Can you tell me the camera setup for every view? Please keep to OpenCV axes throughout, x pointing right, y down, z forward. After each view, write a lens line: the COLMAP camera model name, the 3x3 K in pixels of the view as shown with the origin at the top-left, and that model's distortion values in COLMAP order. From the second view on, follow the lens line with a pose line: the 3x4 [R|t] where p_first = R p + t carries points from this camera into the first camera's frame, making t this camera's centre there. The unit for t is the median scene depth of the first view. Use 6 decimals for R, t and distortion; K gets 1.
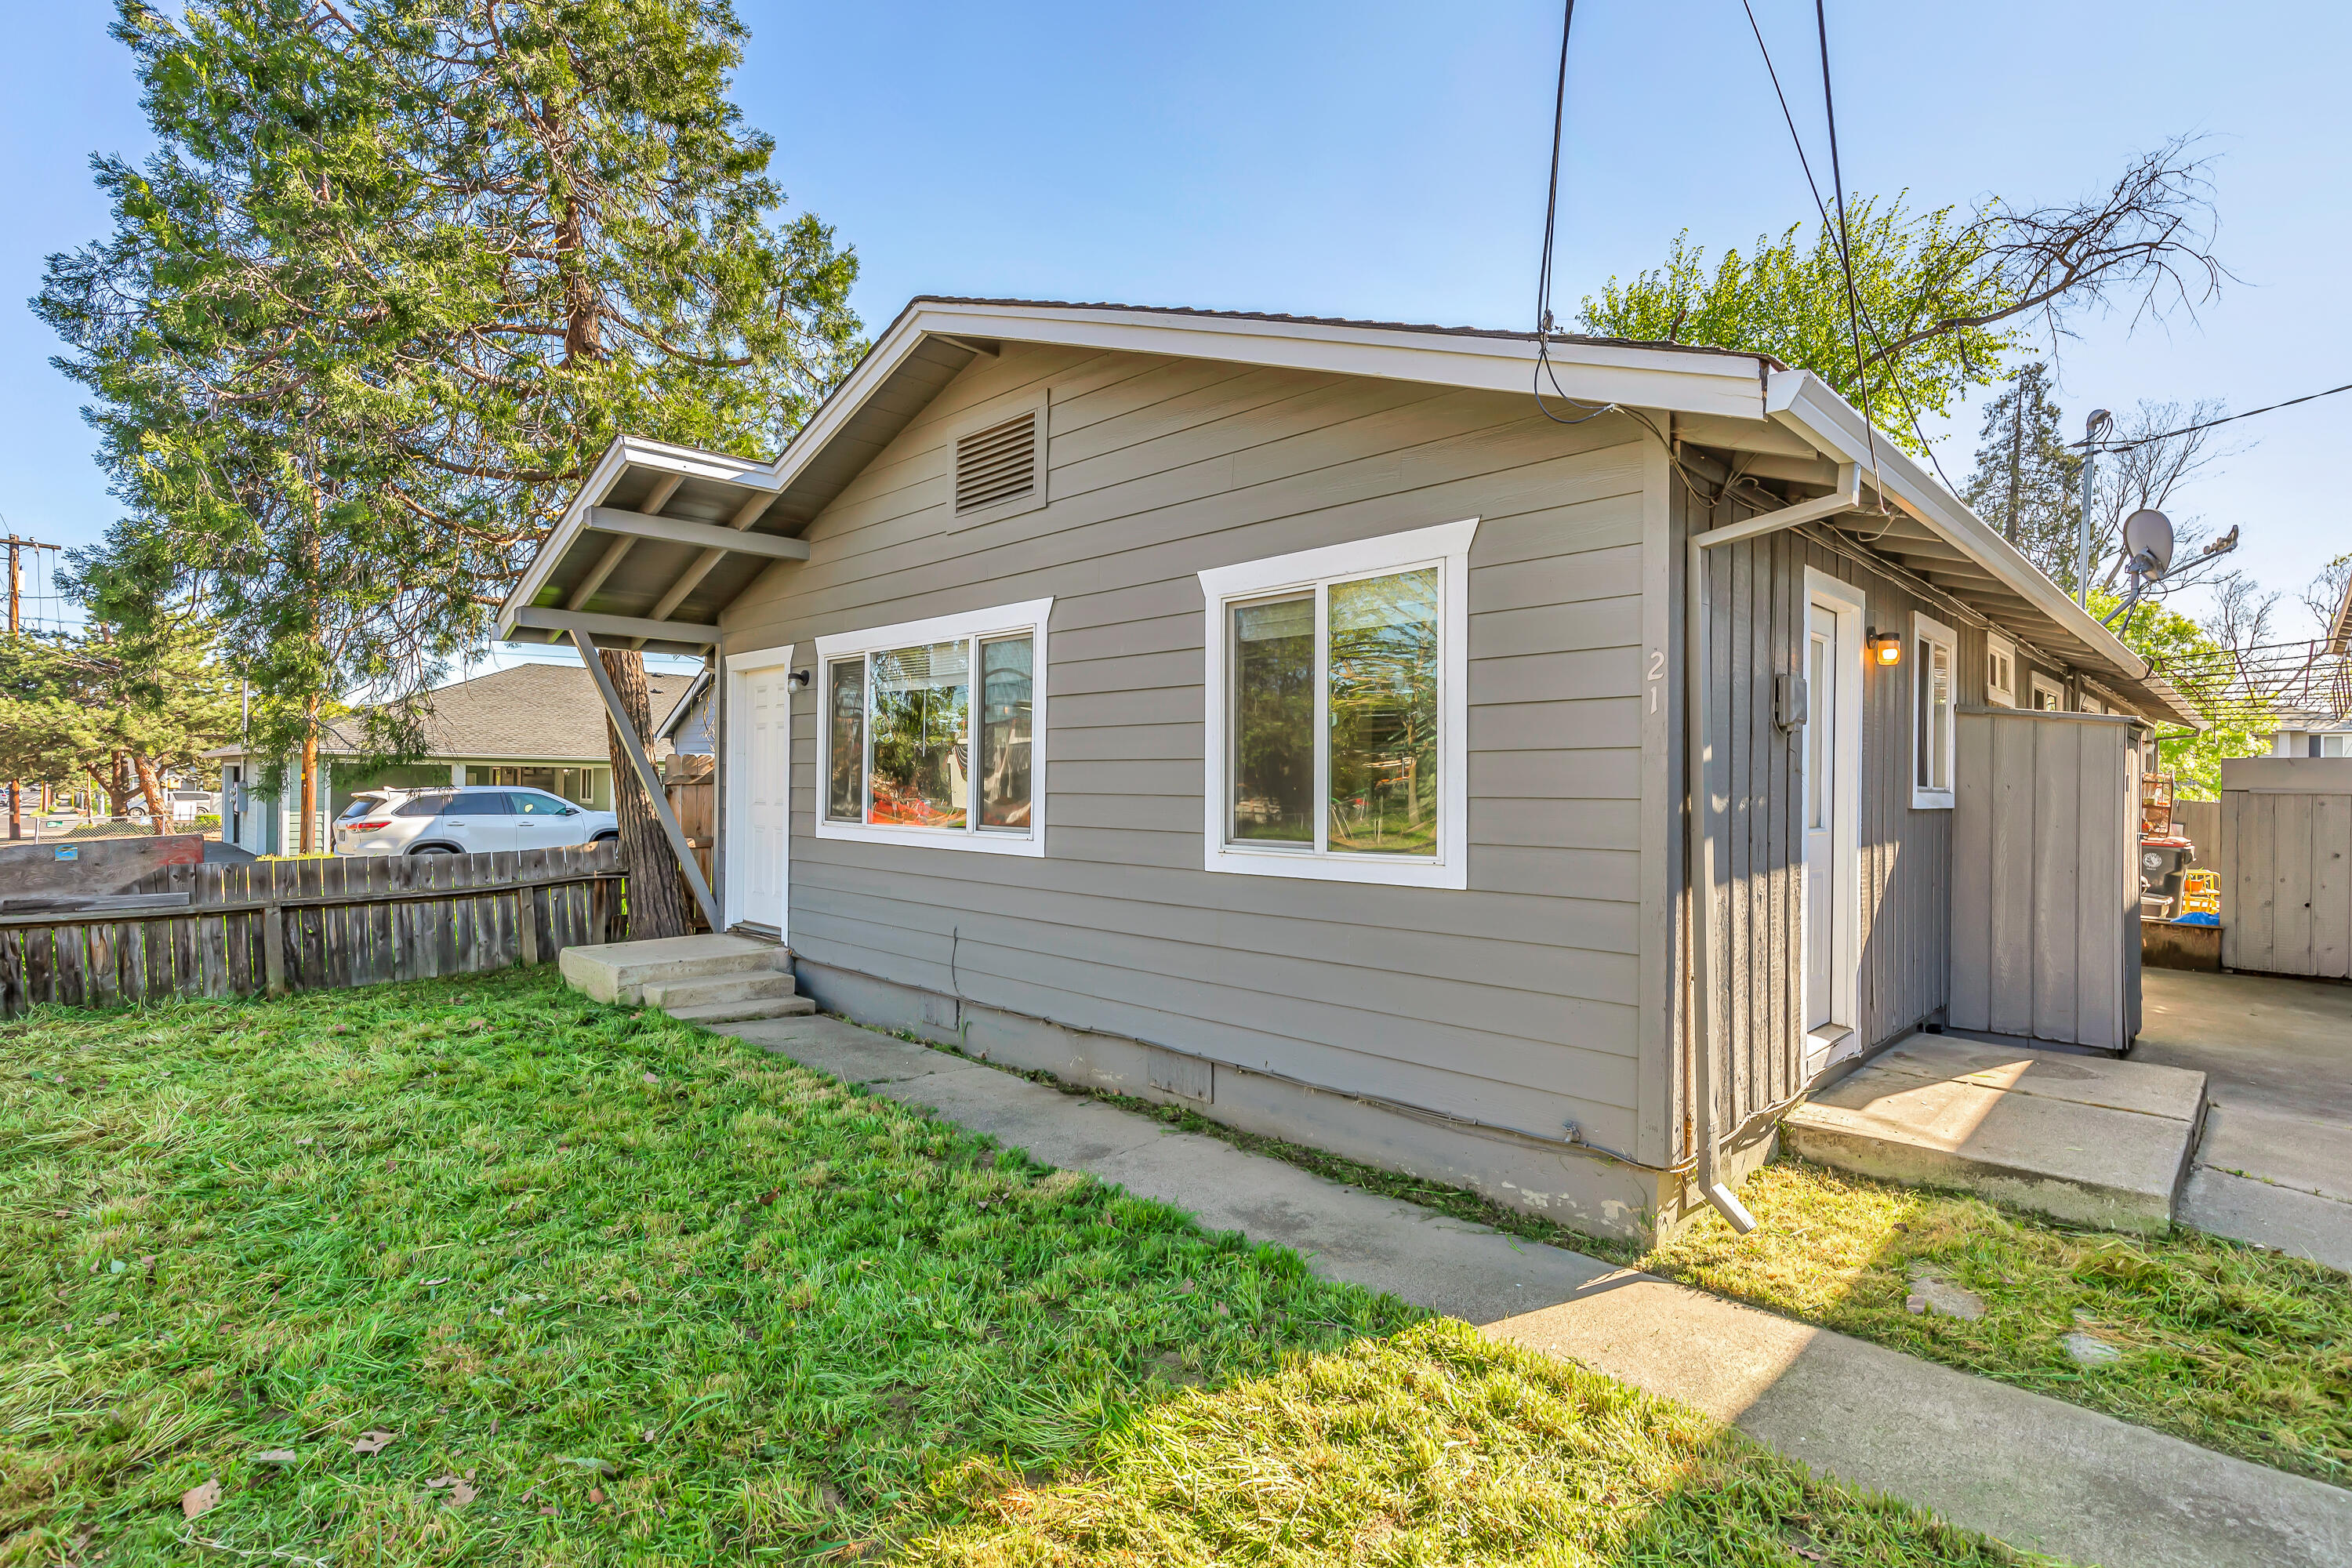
lens RADIAL K [[1071.1, 0, 1175.3], [0, 1071.1, 787.7], [0, 0, 1]] dist [0.011785, -0.002007]
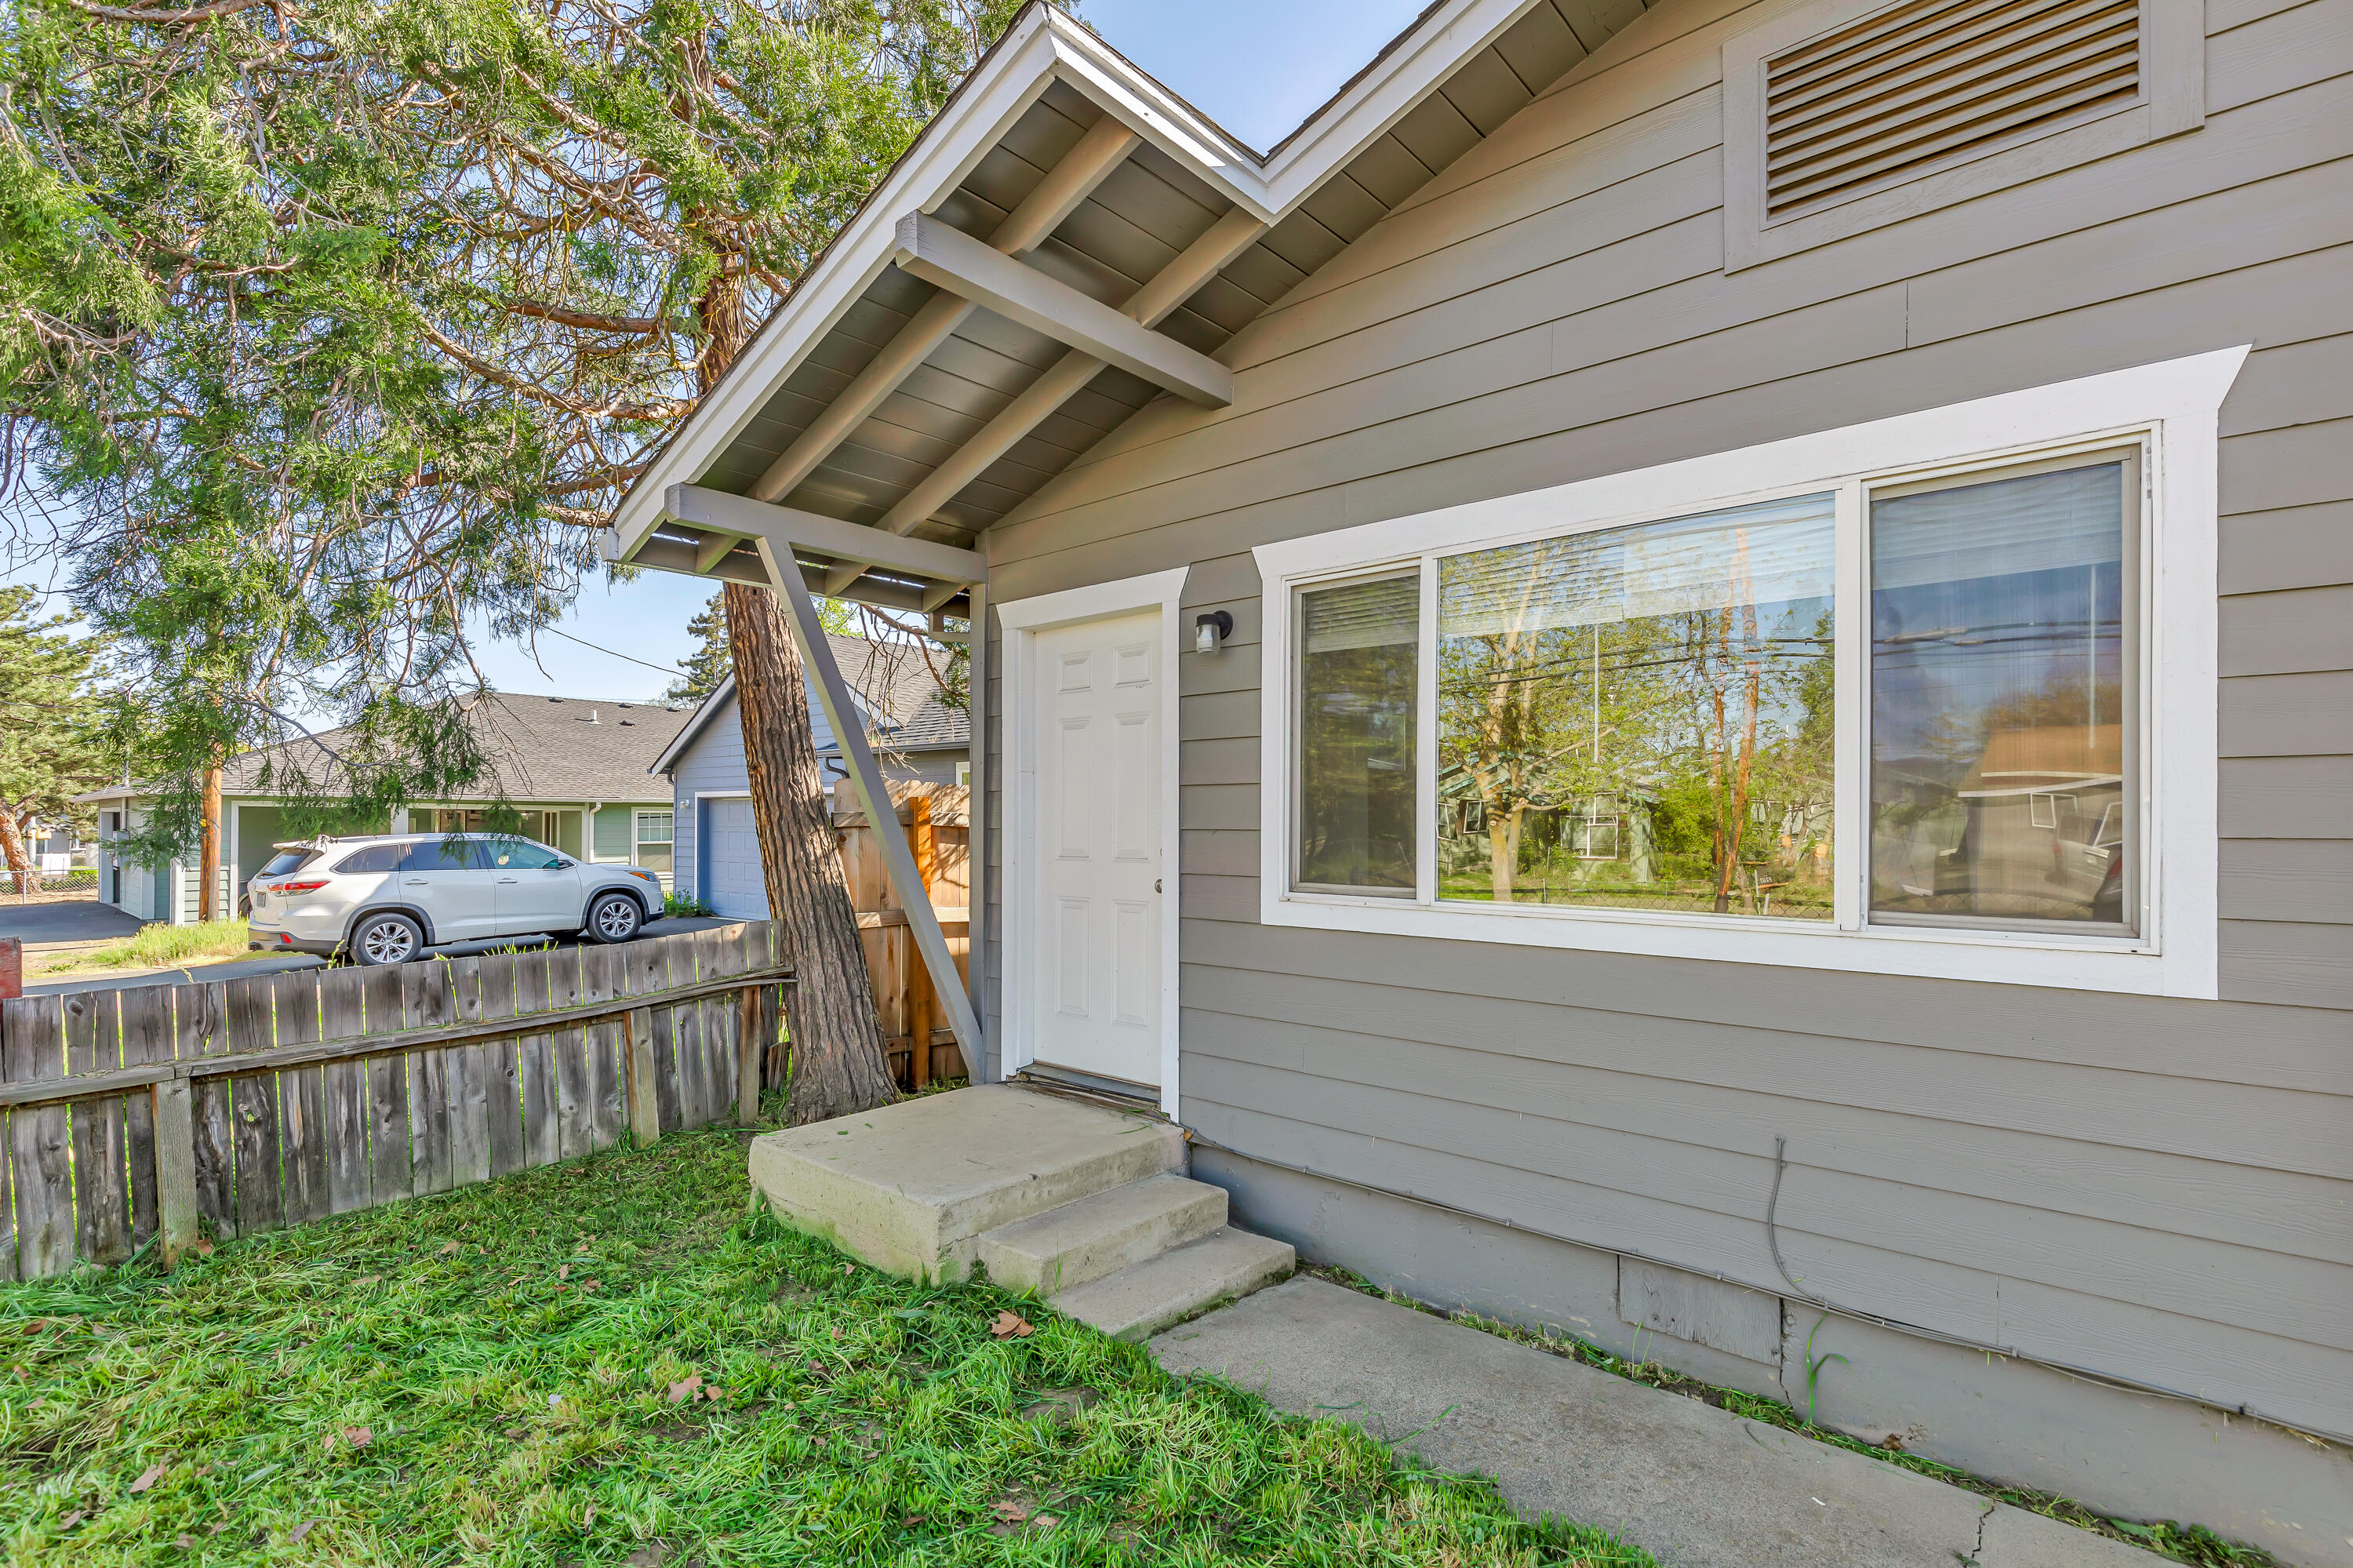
lens RADIAL K [[1071.6, 0, 1192.6], [0, 1071.6, 825.1], [0, 0, 1]] dist [0.011785, -0.002007]
pose [[0.997829, -0.007562, 0.065423, -0.347072], [0.007810, 0.999963, -0.003523, -0.000570], [-0.065393, 0.004027, 0.997851, 0.409708]]
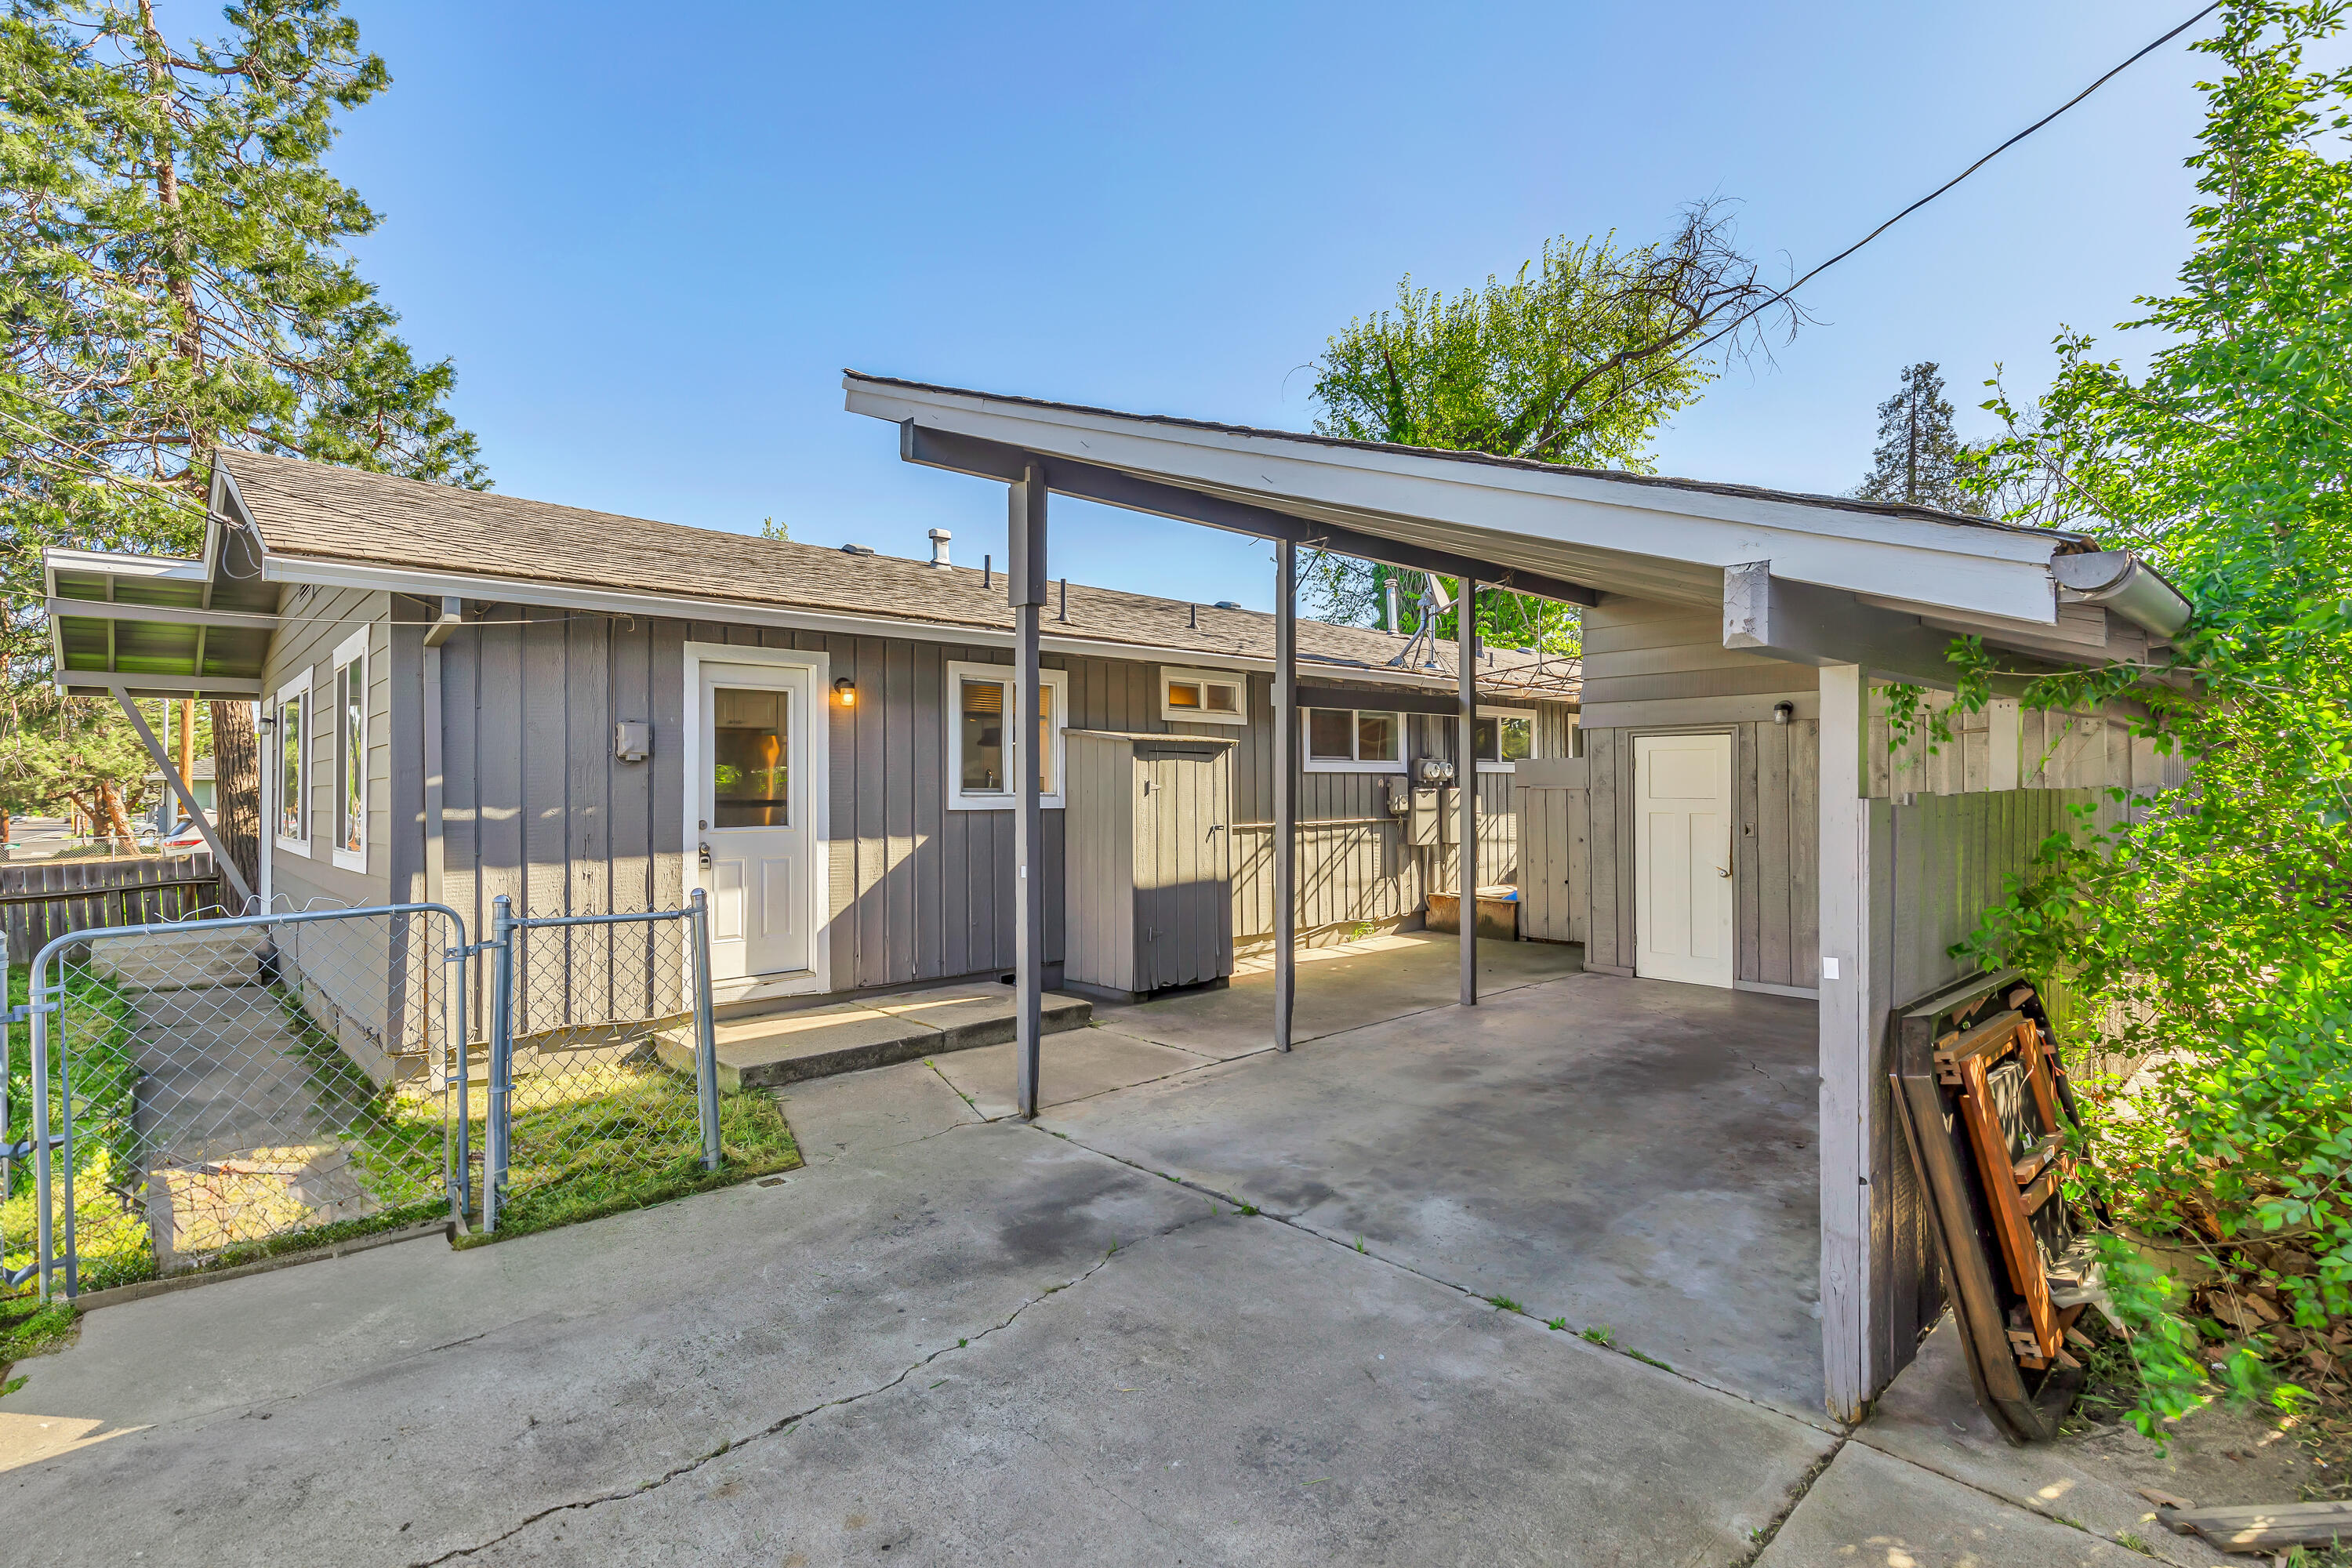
lens RADIAL K [[1071.1, 0, 1174.3], [0, 1071.1, 772.1], [0, 0, 1]] dist [0.011785, -0.002007]
pose [[0.999059, -0.018725, -0.039127, 0.673862], [0.017949, 0.999637, -0.020115, 0.002676], [0.039489, 0.019393, 0.999032, -0.203476]]
